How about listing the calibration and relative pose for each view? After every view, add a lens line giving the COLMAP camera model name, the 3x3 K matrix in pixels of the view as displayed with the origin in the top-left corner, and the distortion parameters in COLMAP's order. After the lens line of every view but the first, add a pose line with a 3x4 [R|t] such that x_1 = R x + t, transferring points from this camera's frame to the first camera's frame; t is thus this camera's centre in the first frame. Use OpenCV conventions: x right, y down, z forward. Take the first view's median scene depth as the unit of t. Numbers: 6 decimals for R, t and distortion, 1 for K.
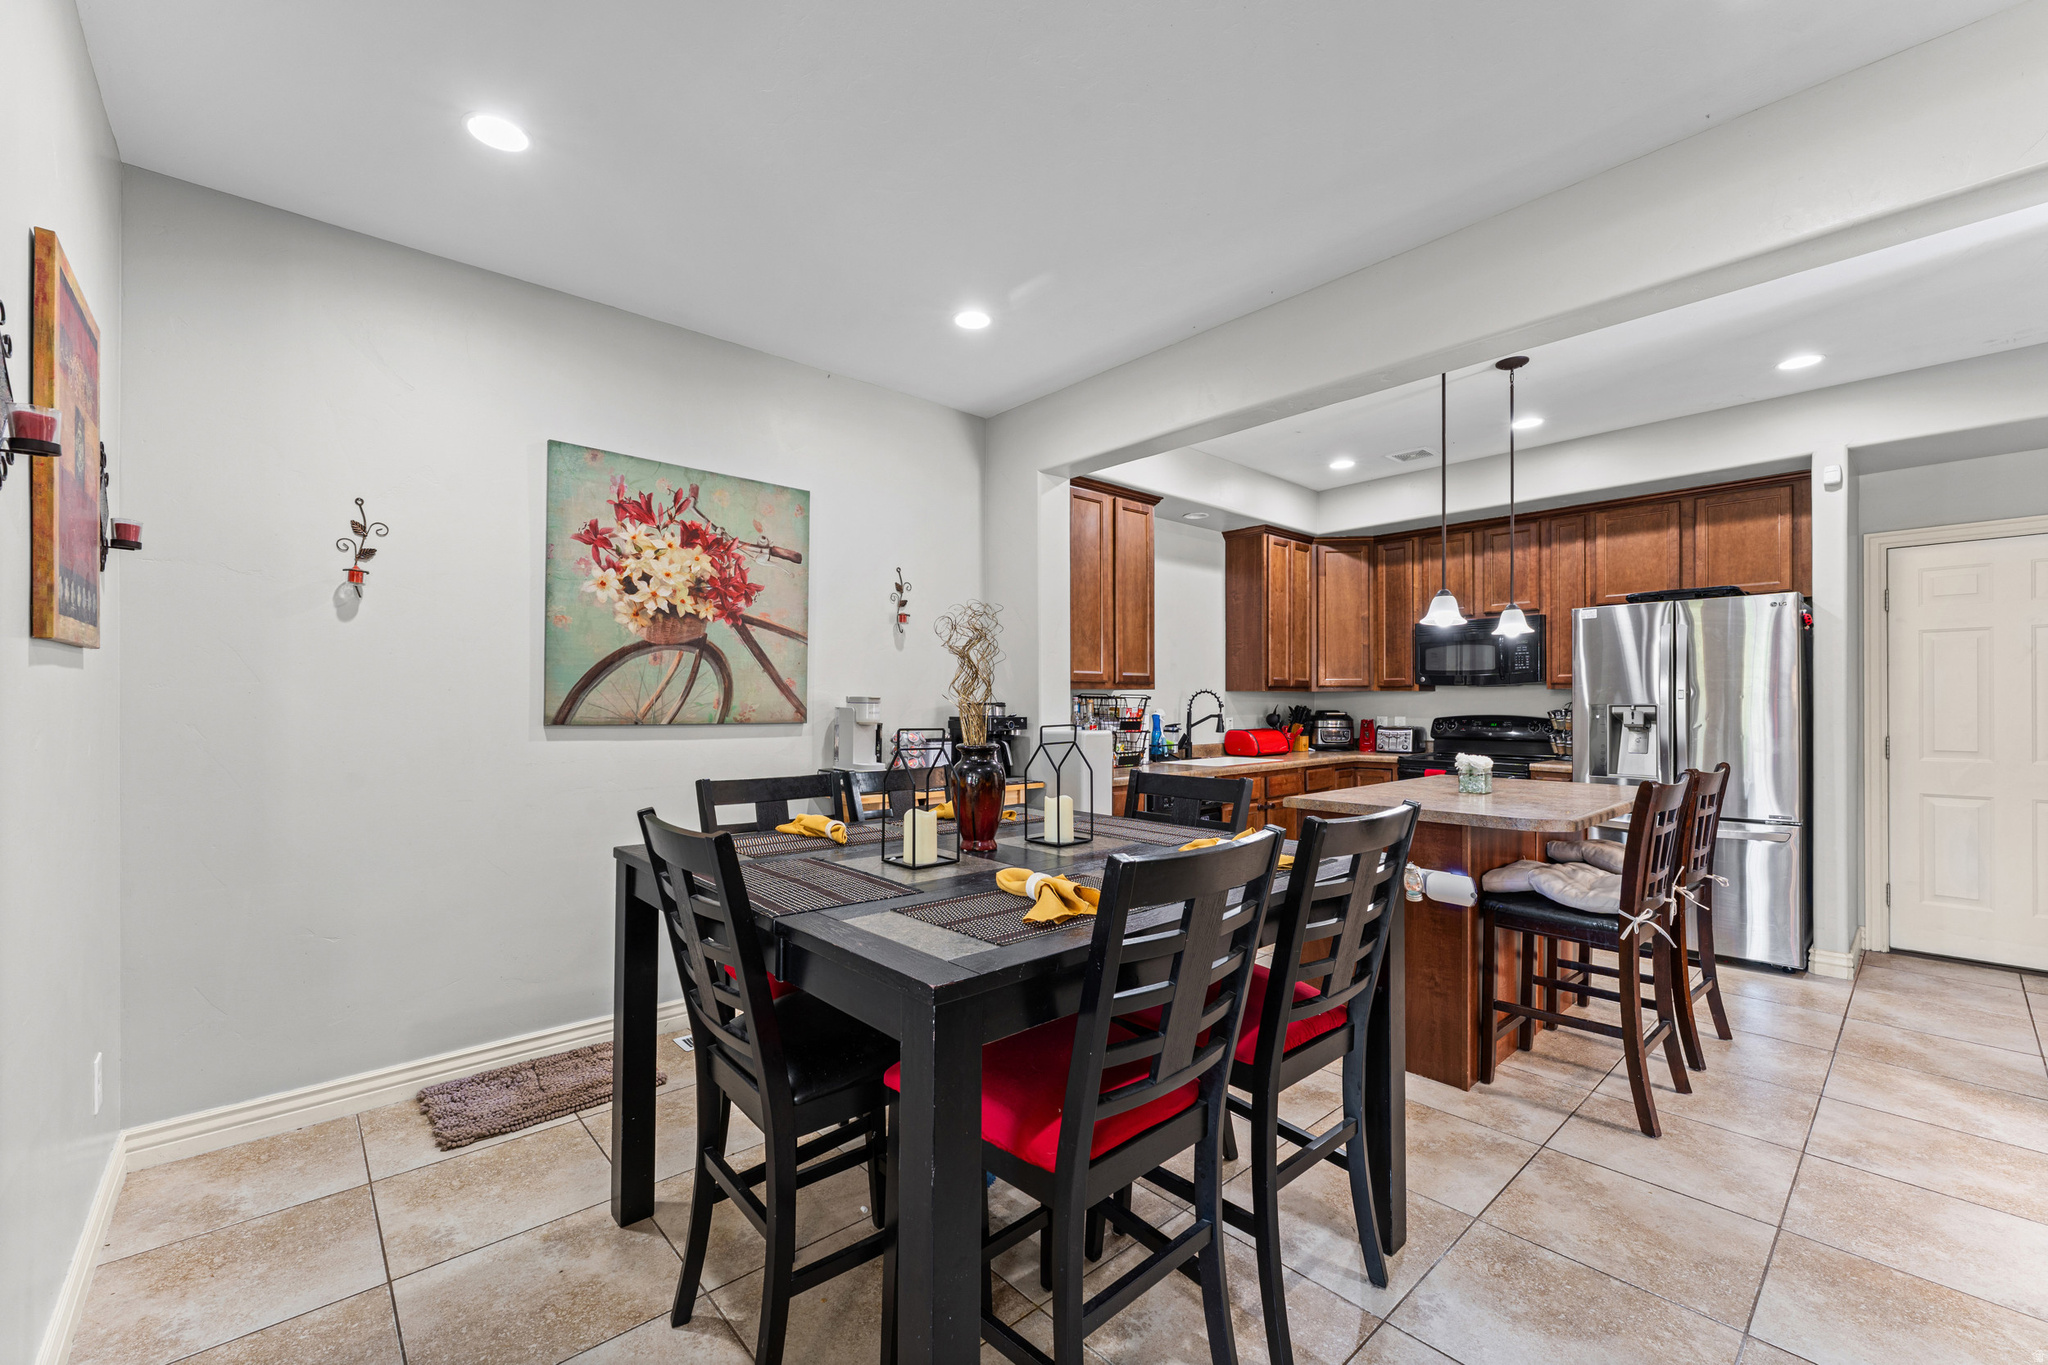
lens RADIAL K [[827.2, 0, 1023.2], [0, 827.2, 696.3], [0, 0, 1]] dist [-0.000252, 0.000496]
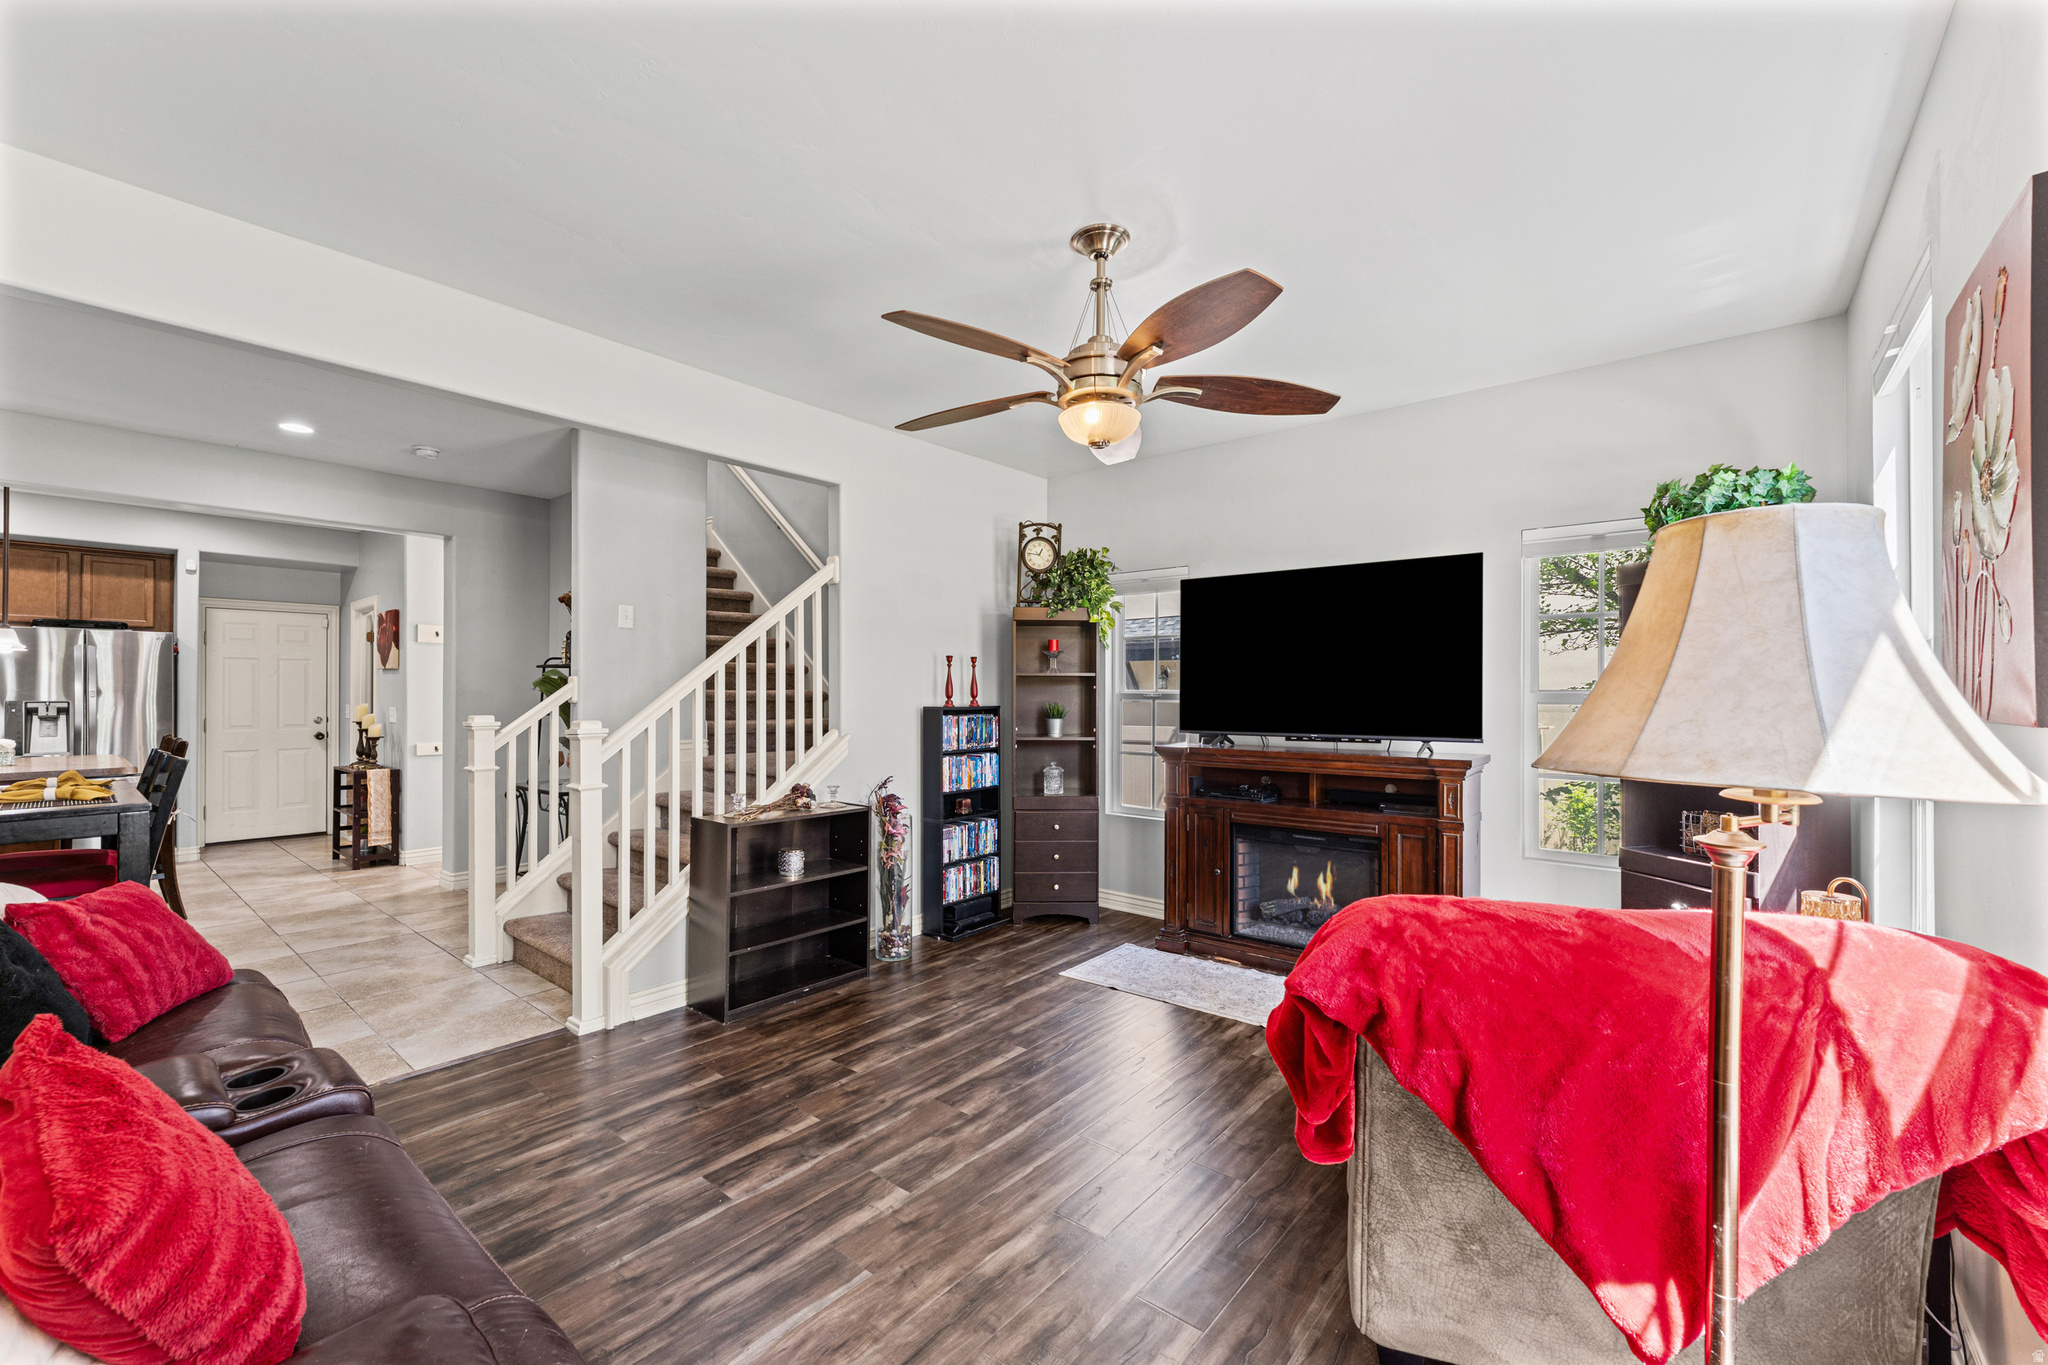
lens RADIAL K [[827.2, 0, 1021.1], [0, 827.2, 691.8], [0, 0, 1]] dist [-0.000252, 0.000496]
pose [[-0.142192, 0.003668, 0.989832, -0.815301], [-0.009069, 0.999946, -0.005008, -0.012196], [-0.989798, -0.009689, -0.142151, -0.386340]]
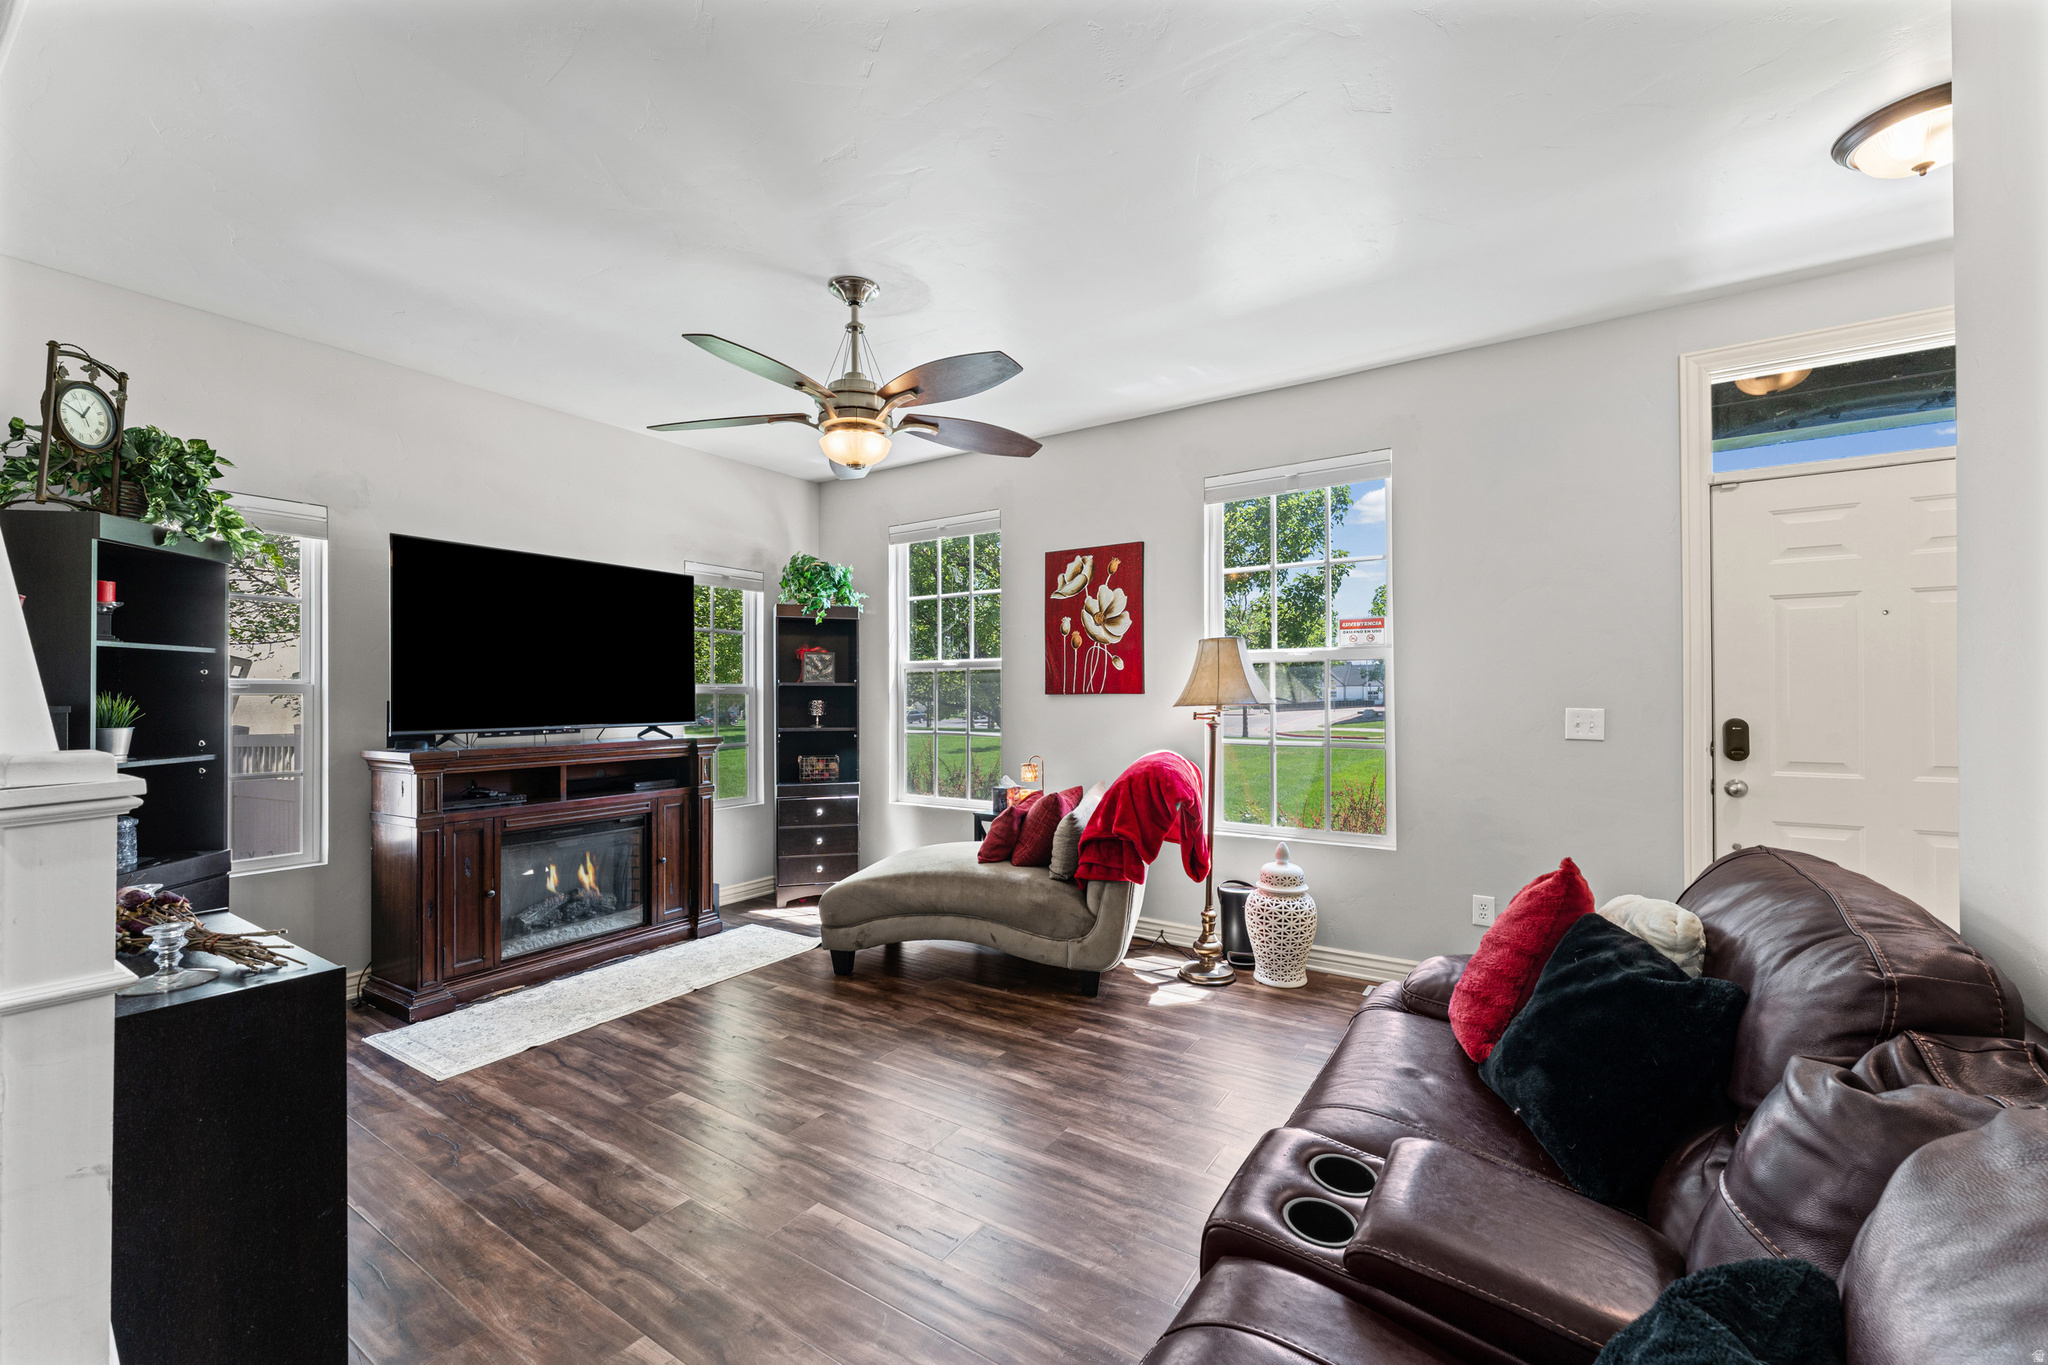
lens RADIAL K [[827.2, 0, 1012.1], [0, 827.2, 689.7], [0, 0, 1]] dist [-0.000252, 0.000496]
pose [[-0.969579, -0.000094, -0.244778, -0.217590], [0.003094, 0.999915, -0.012638, 0.000044], [0.244758, -0.013011, -0.969497, 0.150719]]
